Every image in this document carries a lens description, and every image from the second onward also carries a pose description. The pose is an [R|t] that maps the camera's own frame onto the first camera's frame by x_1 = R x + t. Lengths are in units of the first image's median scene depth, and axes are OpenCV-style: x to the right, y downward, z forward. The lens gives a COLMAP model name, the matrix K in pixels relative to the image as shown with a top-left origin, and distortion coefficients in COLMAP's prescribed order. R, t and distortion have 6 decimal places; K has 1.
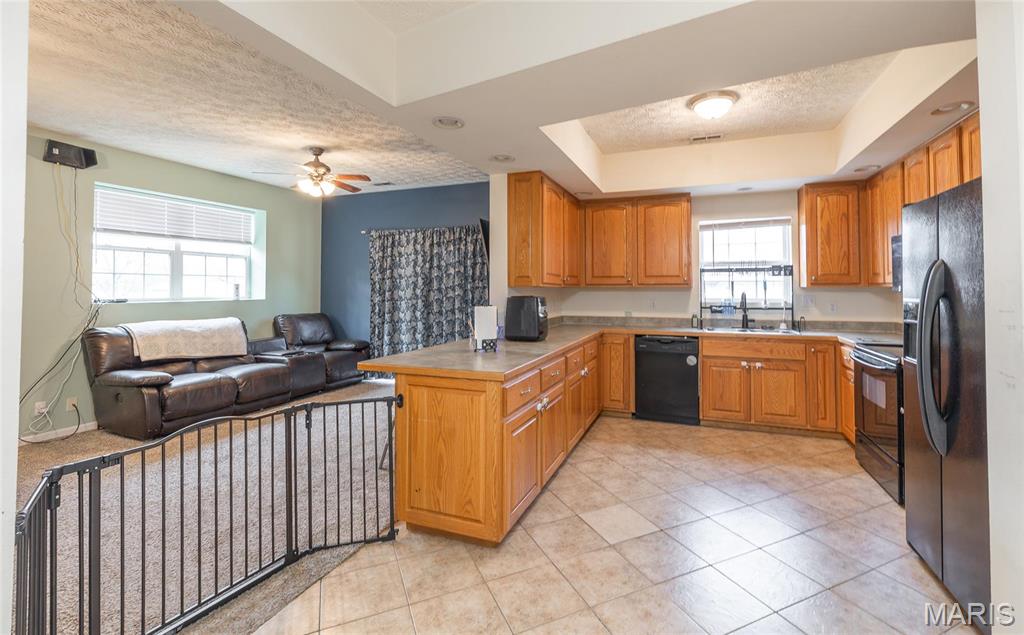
lens RADIAL K [[431.0, 0, 529.2], [0, 431.0, 280.7], [0, 0, 1]] dist [0.000808, 0.001970]
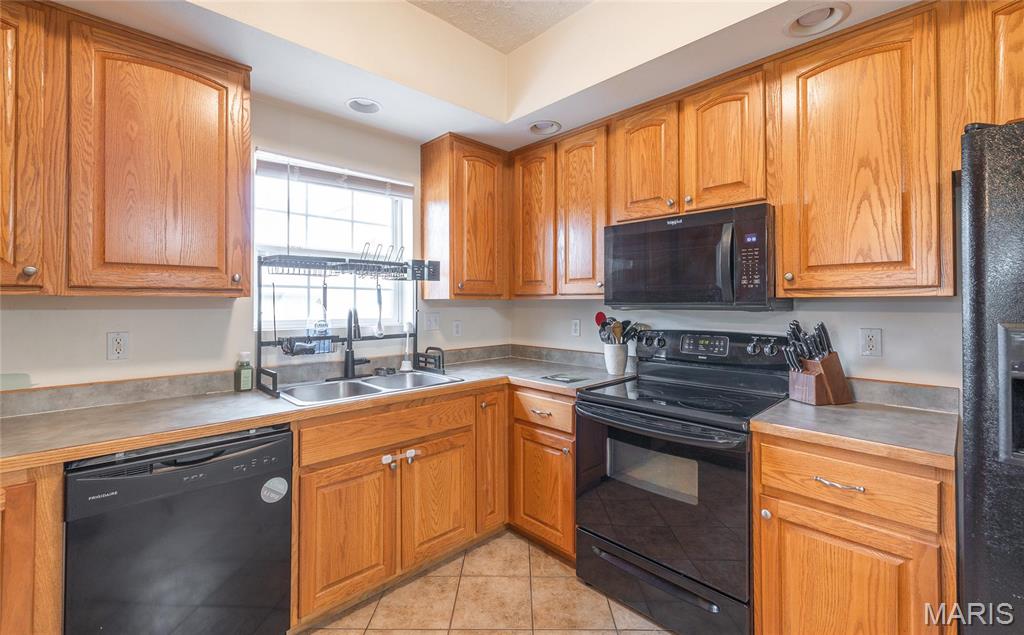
lens RADIAL K [[431.0, 0, 509.1], [0, 431.0, 298.2], [0, 0, 1]] dist [0.000808, 0.001970]
pose [[0.428839, 0.008928, 0.903337, 0.116461], [-0.019112, 0.999817, -0.000809, 0.011424], [-0.903179, -0.016918, 0.428931, 0.633528]]
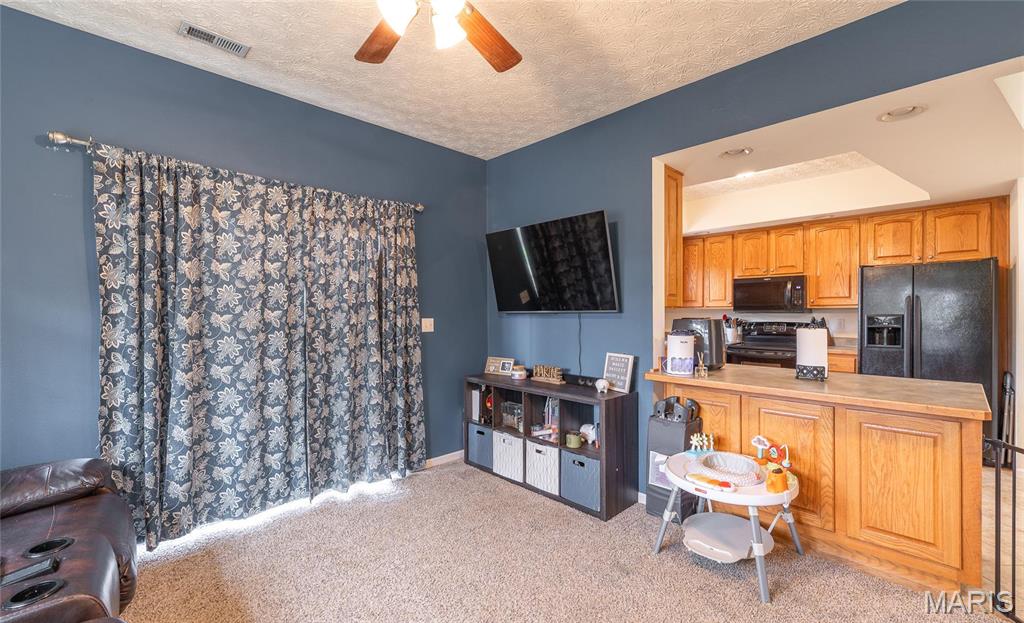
lens RADIAL K [[433.3, 0, 505.0], [0, 433.3, 315.9], [0, 0, 1]] dist [0.000029, 0.000456]
pose [[0.436043, -0.011238, 0.899856, -0.793648], [-0.018361, 0.999603, 0.021381, 0.016035], [-0.899739, -0.025845, 0.435663, 0.799962]]
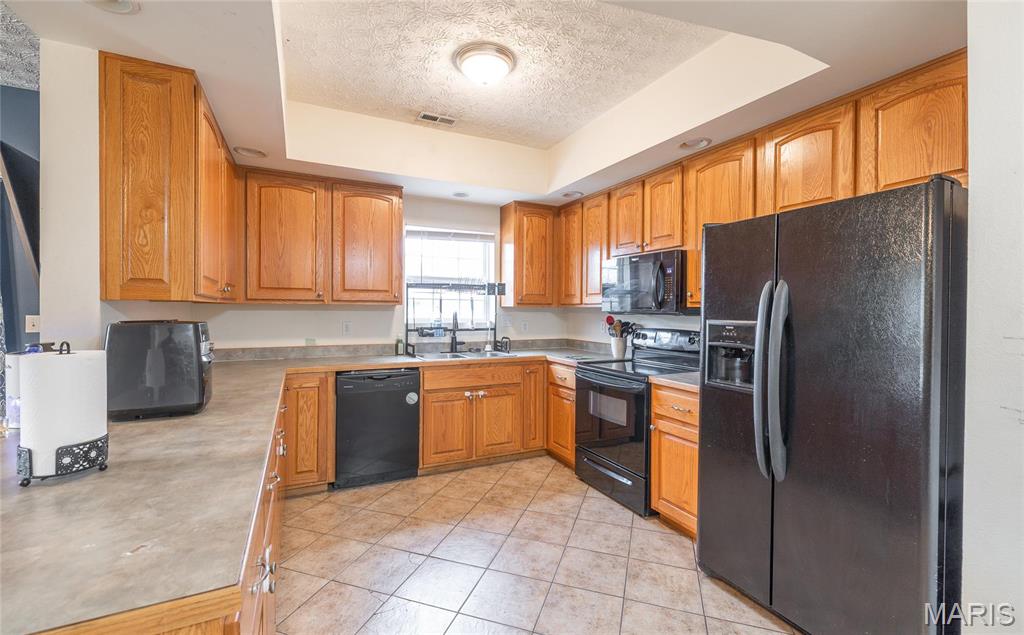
lens RADIAL K [[431.0, 0, 507.4], [0, 431.0, 310.9], [0, 0, 1]] dist [0.000808, 0.001970]
pose [[0.687823, 0.002049, 0.725876, -0.075128], [-0.023447, 0.999537, 0.019396, 0.005216], [-0.725500, -0.030361, 0.687552, 0.323811]]
